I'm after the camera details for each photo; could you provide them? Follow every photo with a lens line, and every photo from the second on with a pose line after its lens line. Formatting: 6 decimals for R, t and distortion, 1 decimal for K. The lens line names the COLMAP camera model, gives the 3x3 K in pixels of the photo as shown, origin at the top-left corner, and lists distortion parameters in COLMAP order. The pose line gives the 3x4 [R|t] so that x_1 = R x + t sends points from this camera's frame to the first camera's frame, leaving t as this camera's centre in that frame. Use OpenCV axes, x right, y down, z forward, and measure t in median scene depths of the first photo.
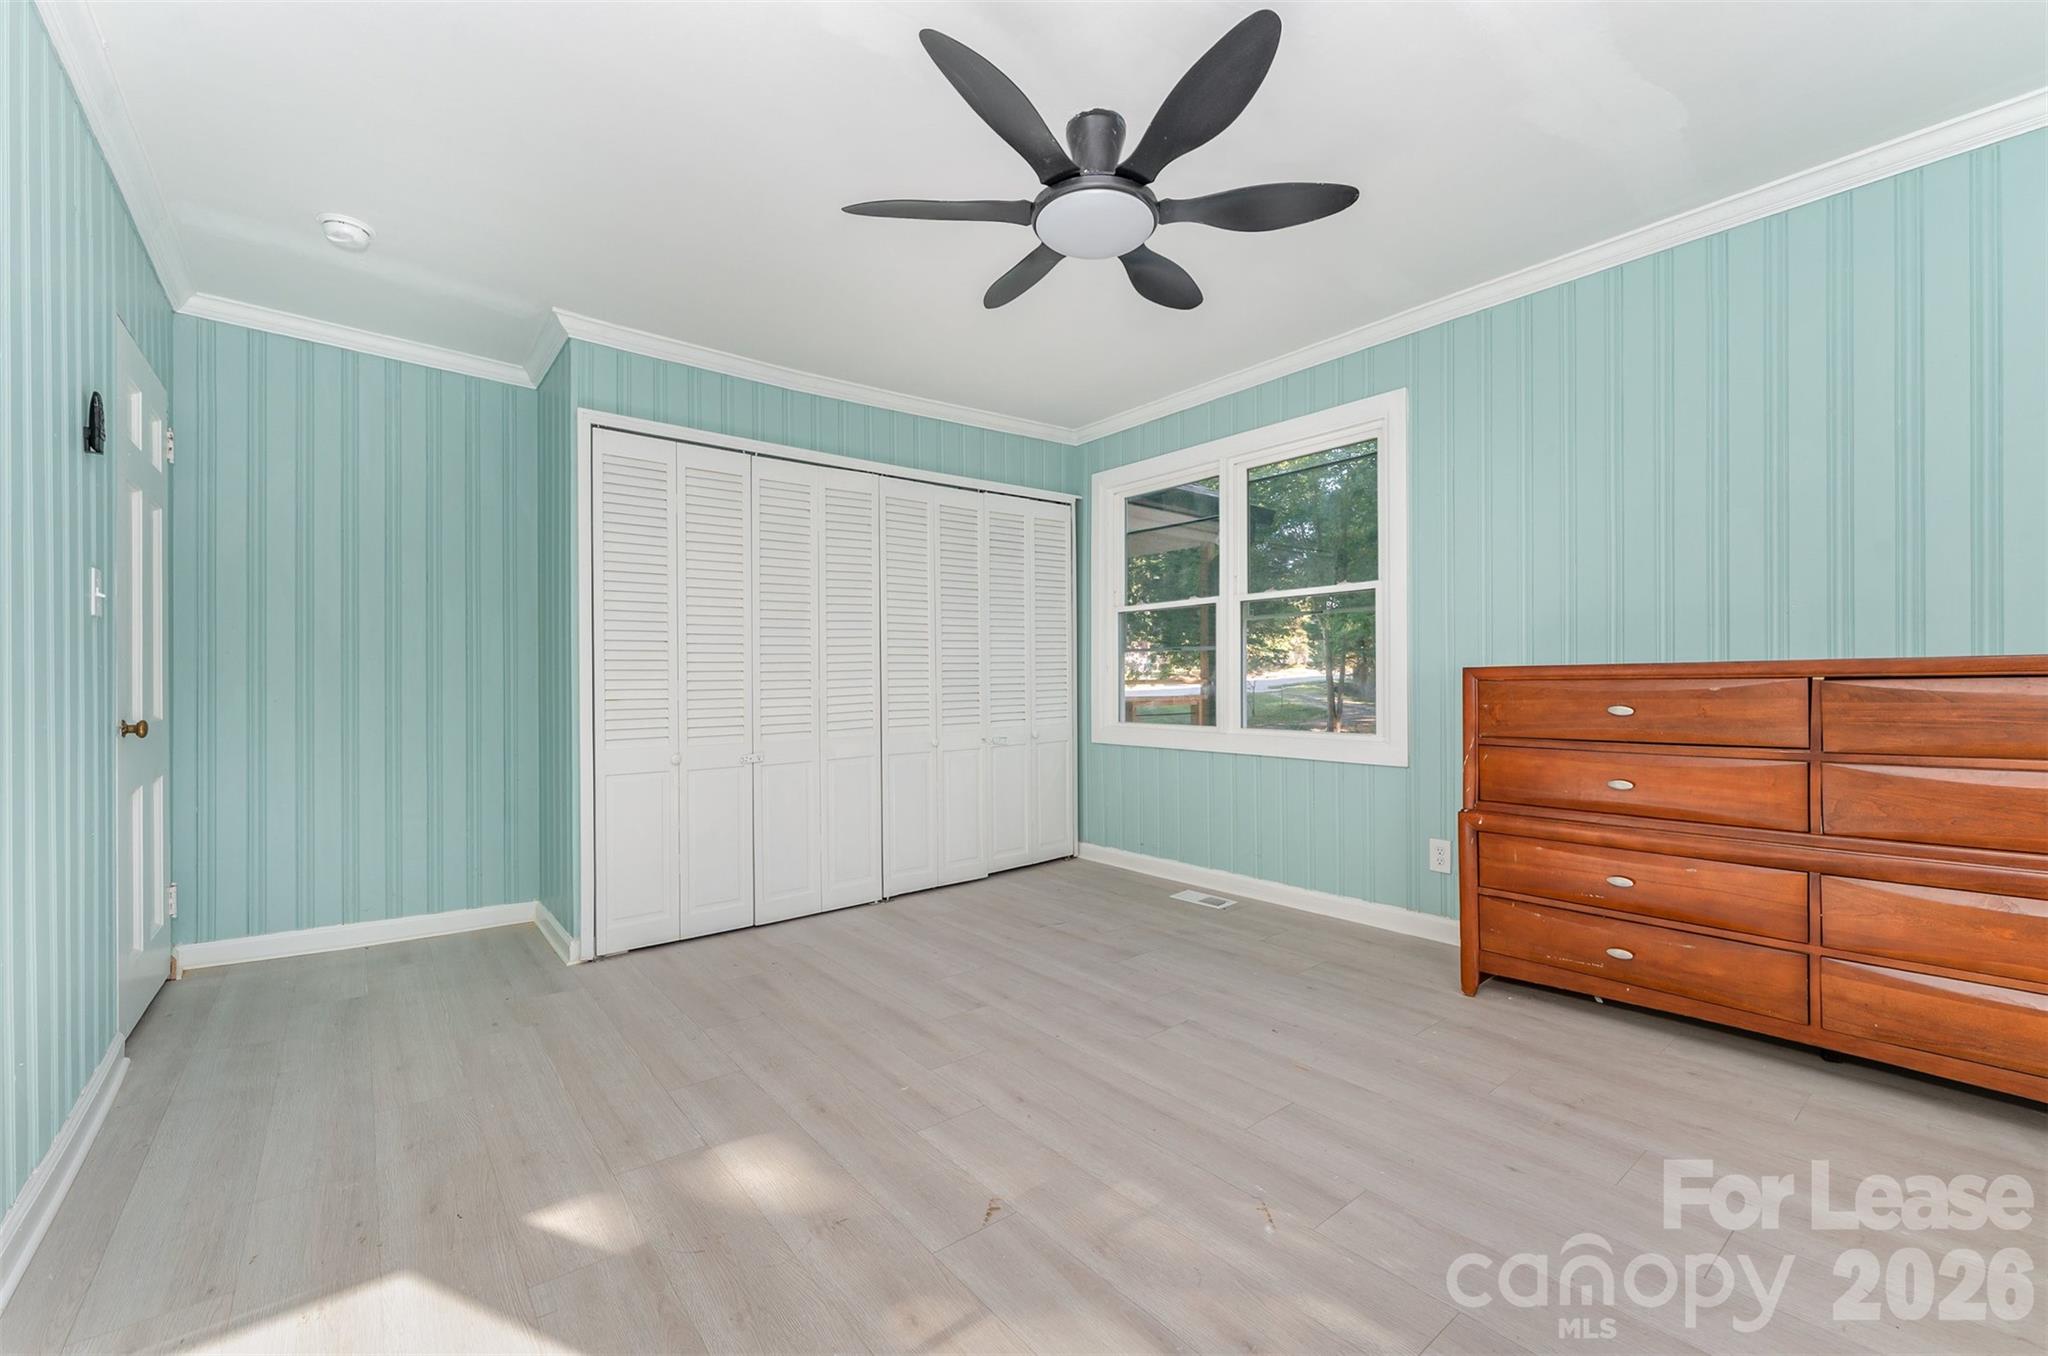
lens RADIAL K [[834.4, 0, 1025.7], [0, 834.4, 682.4], [0, 0, 1]] dist [0.003996, -0.000335]
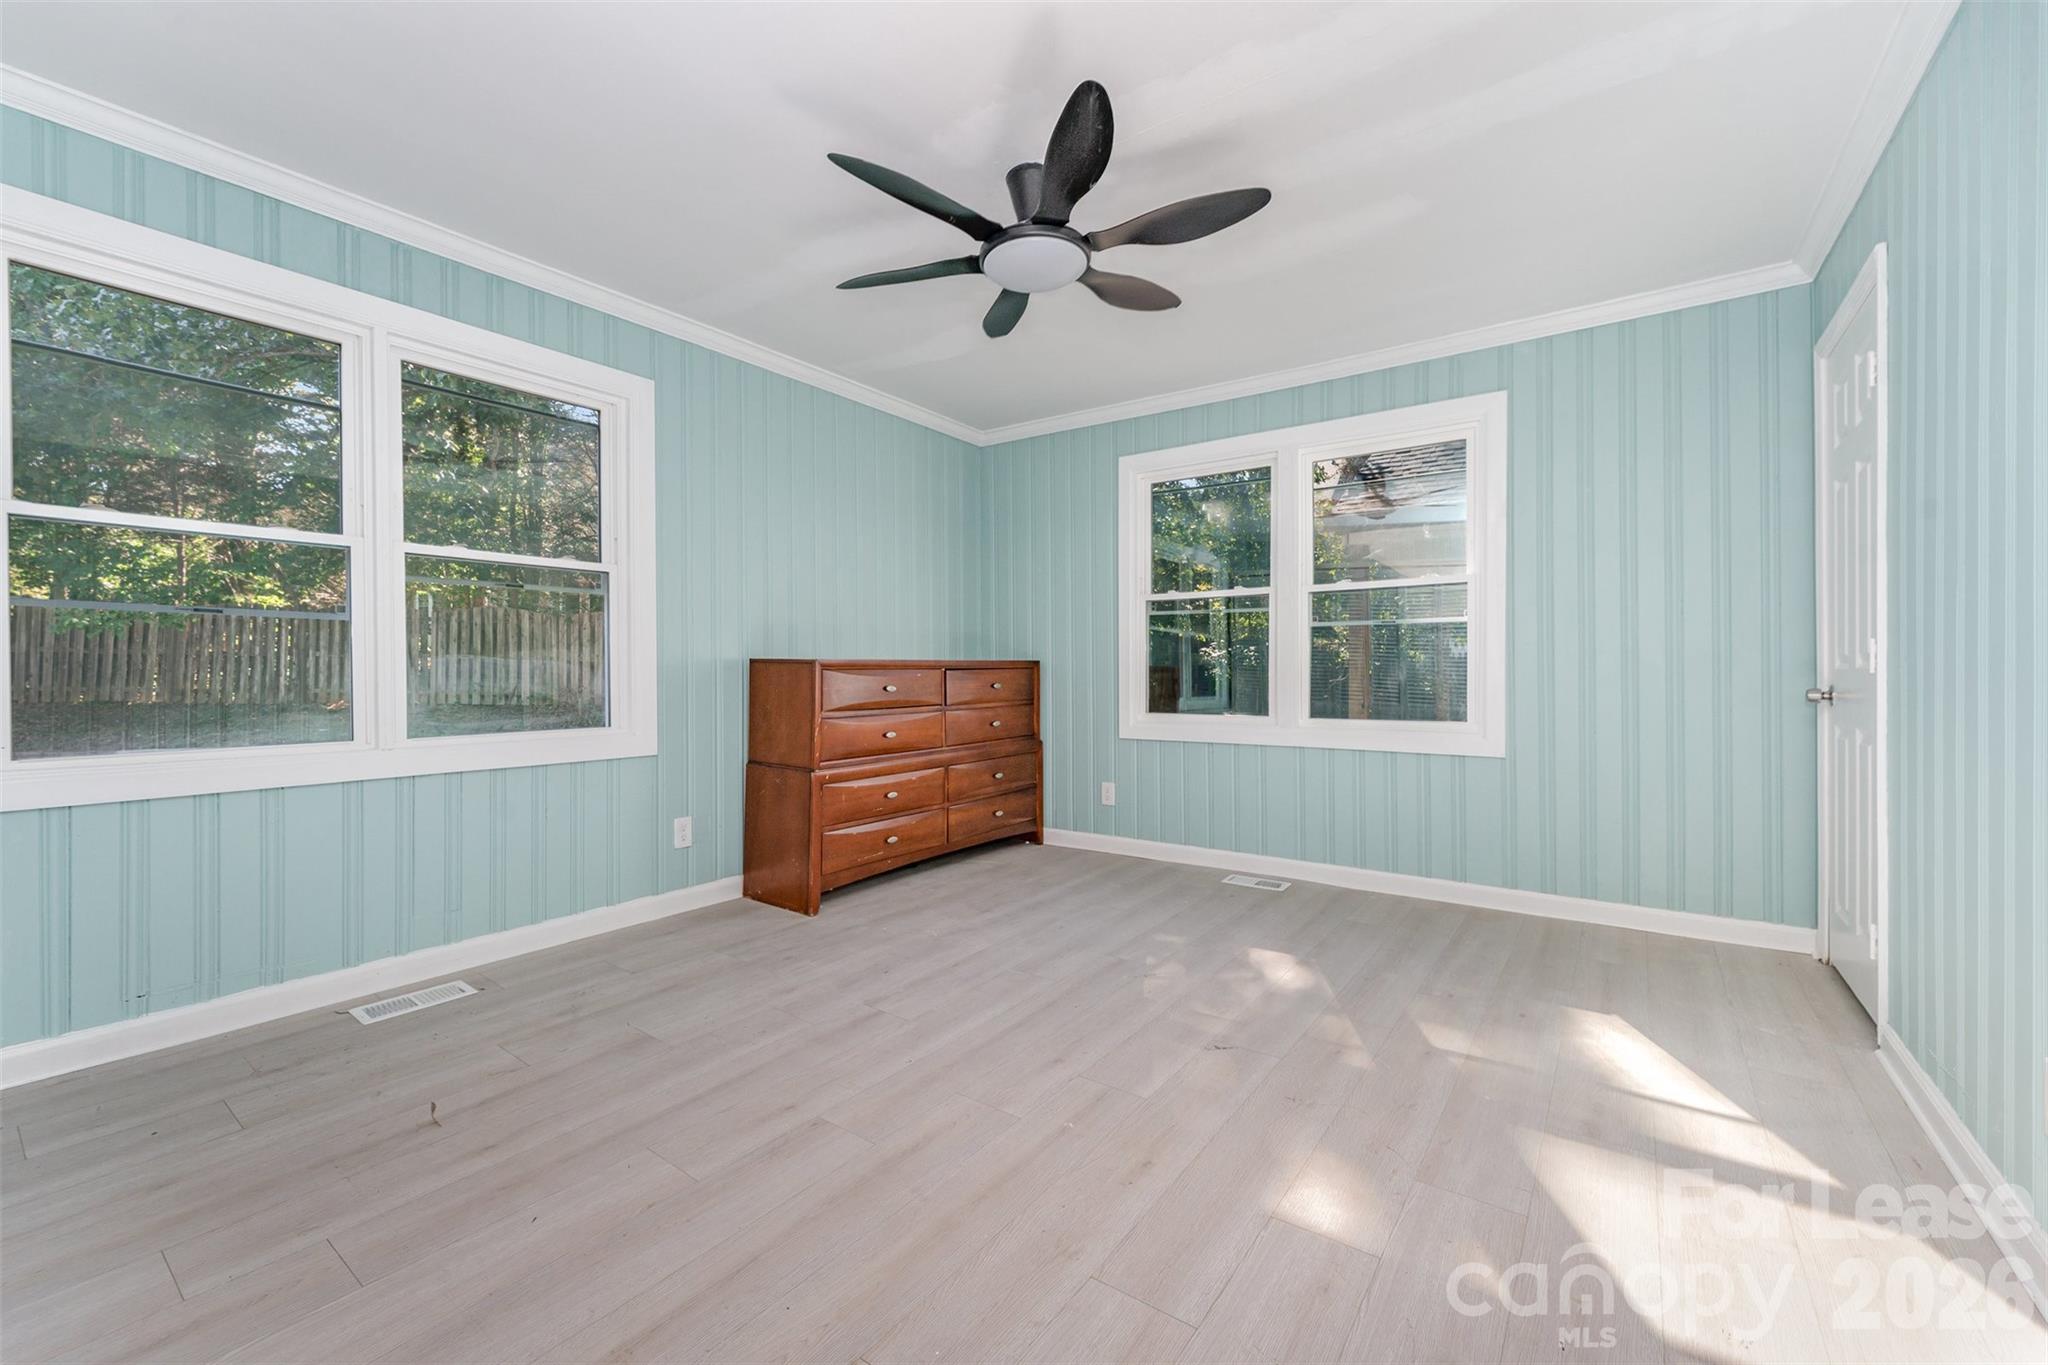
lens RADIAL K [[836.5, 0, 1025.8], [0, 836.5, 678.7], [0, 0, 1]] dist [-0.002426, -0.000268]
pose [[-0.264380, 0.000157, 0.964419, -0.758542], [0.007266, 0.999972, 0.001829, 0.012960], [-0.964391, 0.007491, -0.264374, 0.987581]]
